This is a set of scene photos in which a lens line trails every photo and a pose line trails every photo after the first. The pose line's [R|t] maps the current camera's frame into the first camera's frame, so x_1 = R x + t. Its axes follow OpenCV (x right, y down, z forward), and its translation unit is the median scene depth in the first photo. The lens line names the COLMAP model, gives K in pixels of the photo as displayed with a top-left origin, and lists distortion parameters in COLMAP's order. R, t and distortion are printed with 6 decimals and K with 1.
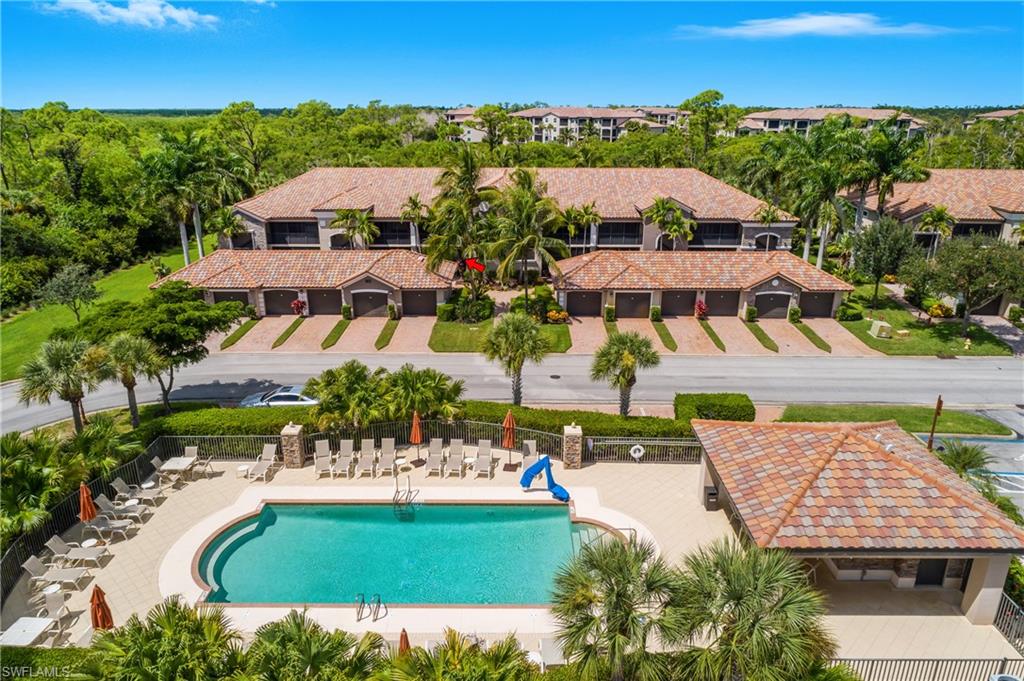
lens RADIAL K [[684.6, 0, 513.6], [0, 684.6, 343.7], [0, 0, 1]] dist [0.005780, 0.000863]
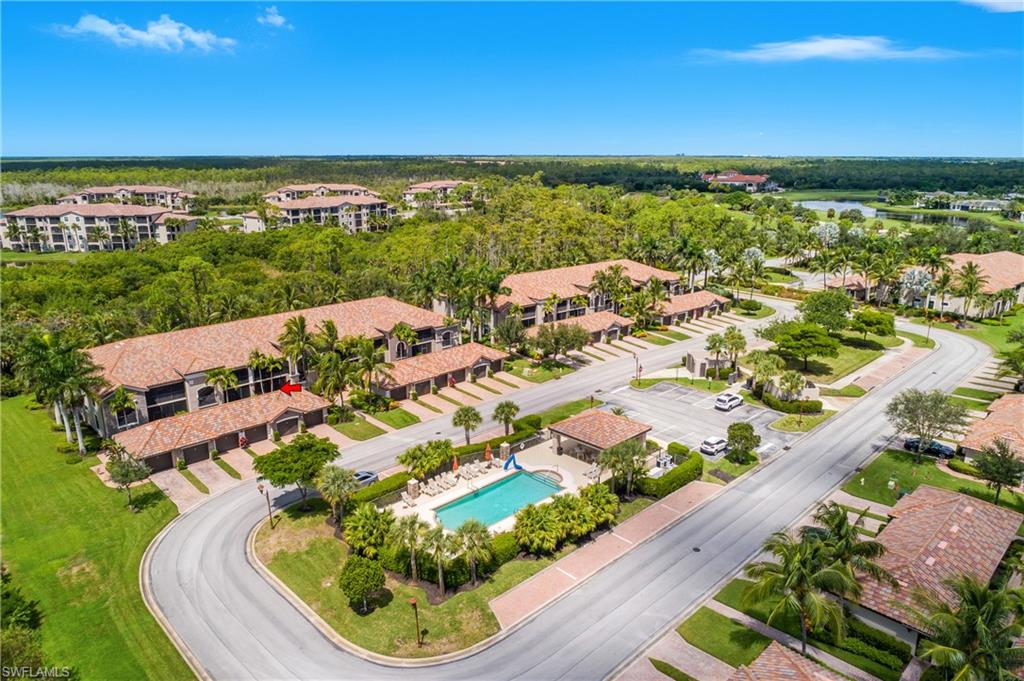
lens RADIAL K [[684.6, 0, 511.2], [0, 684.6, 339.5], [0, 0, 1]] dist [0.005780, 0.000863]
pose [[0.718529, -0.186802, 0.669942, -0.837906], [0.232168, 0.972424, 0.022138, -0.165277], [-0.655603, 0.139632, 0.742084, -0.510540]]
